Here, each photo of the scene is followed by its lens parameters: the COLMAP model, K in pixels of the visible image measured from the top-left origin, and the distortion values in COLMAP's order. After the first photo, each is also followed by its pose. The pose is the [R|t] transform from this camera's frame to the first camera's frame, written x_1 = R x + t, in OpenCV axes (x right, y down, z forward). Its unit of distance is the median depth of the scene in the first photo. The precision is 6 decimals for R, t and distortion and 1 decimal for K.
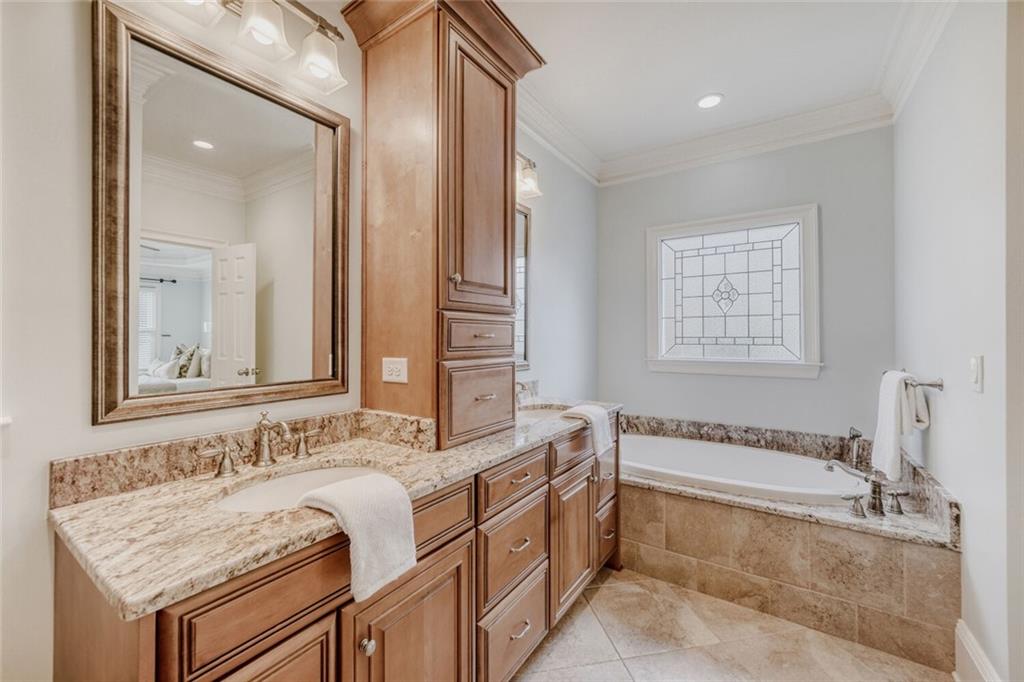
lens RADIAL K [[409.3, 0, 513.8], [0, 409.3, 335.0], [0, 0, 1]] dist [-0.001692, 0.000887]
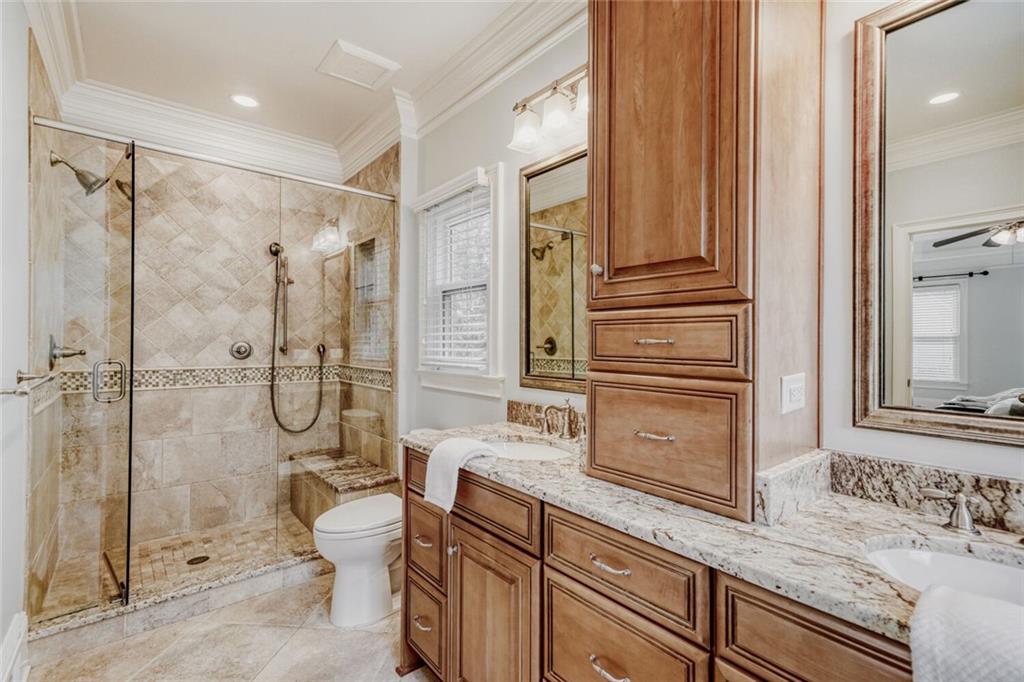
lens RADIAL K [[465.3, 0, 516.1], [0, 465.3, 339.4], [0, 0, 1]] dist [0.007354, 0.000106]
pose [[-0.278756, -0.003900, -0.960354, 0.849188], [-0.000529, 0.999992, -0.003908, 0.001169], [0.960362, -0.000581, -0.278756, 1.188980]]
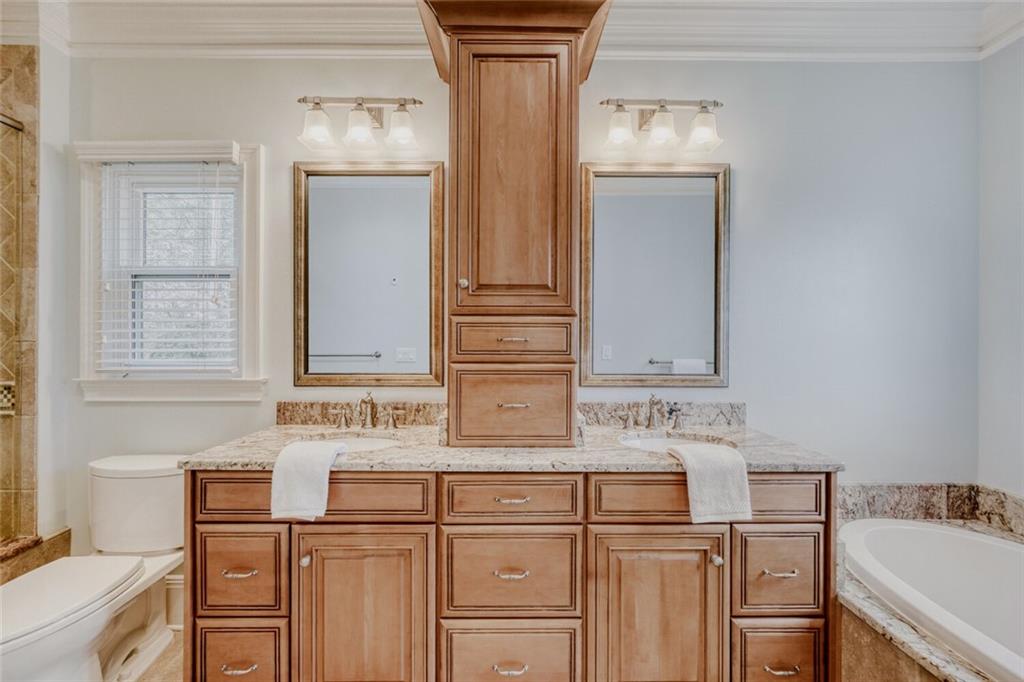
lens RADIAL K [[409.3, 0, 507.7], [0, 409.3, 342.4], [0, 0, 1]] dist [-0.001692, 0.000887]
pose [[0.565080, 0.003009, -0.825031, 0.835476], [0.000405, 0.999992, 0.003925, 0.005012], [0.825036, -0.002552, 0.565074, 0.546669]]
